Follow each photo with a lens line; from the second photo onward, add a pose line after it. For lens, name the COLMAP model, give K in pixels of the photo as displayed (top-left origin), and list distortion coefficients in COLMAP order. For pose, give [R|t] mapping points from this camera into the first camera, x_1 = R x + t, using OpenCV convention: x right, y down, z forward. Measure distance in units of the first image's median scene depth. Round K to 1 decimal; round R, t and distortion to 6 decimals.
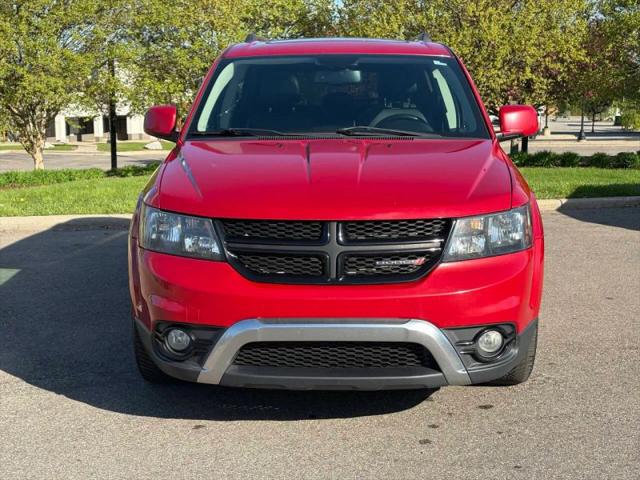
lens RADIAL K [[994.8, 0, 320.0], [0, 994.8, 240.0], [0, 0, 1]] dist [0.133651, -0.003735]
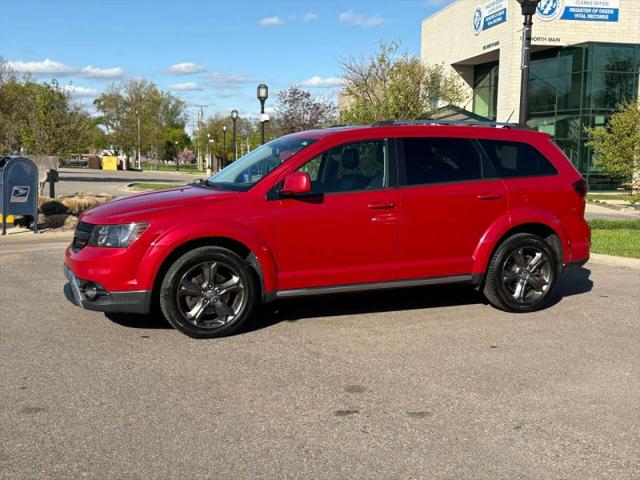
lens RADIAL K [[748.4, 0, 326.9], [0, 748.4, 240.0], [0, 0, 1]] dist [0.040069, -0.017807]
pose [[0.387764, 0.106273, -0.915612, 1.649247], [-0.140344, 0.988557, 0.055304, -0.136466], [0.911012, 0.107056, 0.398242, 0.818948]]
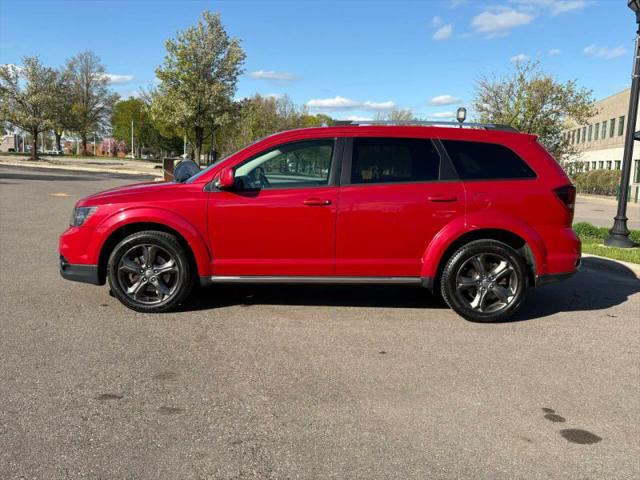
lens RADIAL K [[605.2, 0, 320.0], [0, 605.2, 240.0], [0, 0, 1]] dist [0.065628, -0.106327]
pose [[0.011585, 0.119188, -0.992804, 1.552446], [-0.170631, 0.978544, 0.115485, -0.209238], [0.985267, 0.168066, 0.031674, 1.518528]]
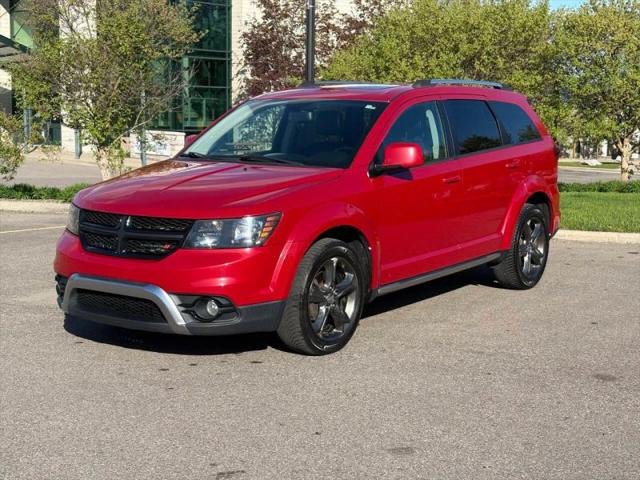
lens RADIAL K [[994.8, 0, 320.0], [0, 994.8, 240.0], [0, 0, 1]] dist [0.133651, -0.003735]
pose [[0.819406, 0.083097, -0.567159, 1.097297], [-0.092238, 0.995657, 0.012618, -0.027622], [0.565744, 0.041974, 0.823512, -0.087924]]
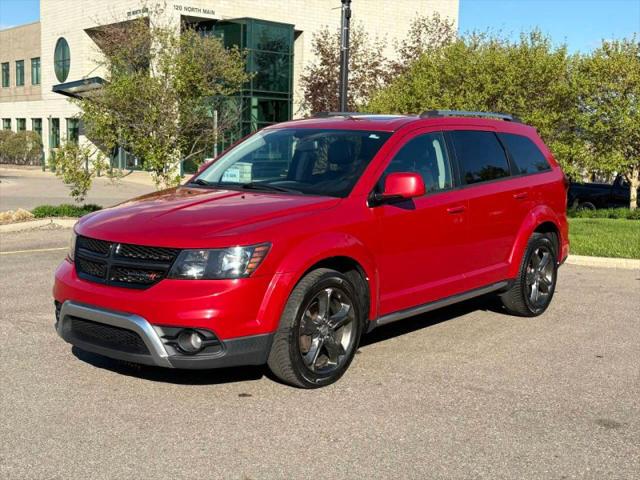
lens RADIAL K [[829.9, 0, 320.0], [0, 829.9, 240.0], [0, 0, 1]] dist [0.143404, -0.392913]
pose [[0.780723, 0.088233, -0.618617, 1.005569], [-0.108154, 0.994120, 0.005295, -0.061653], [0.615447, 0.062772, 0.785675, 0.193784]]
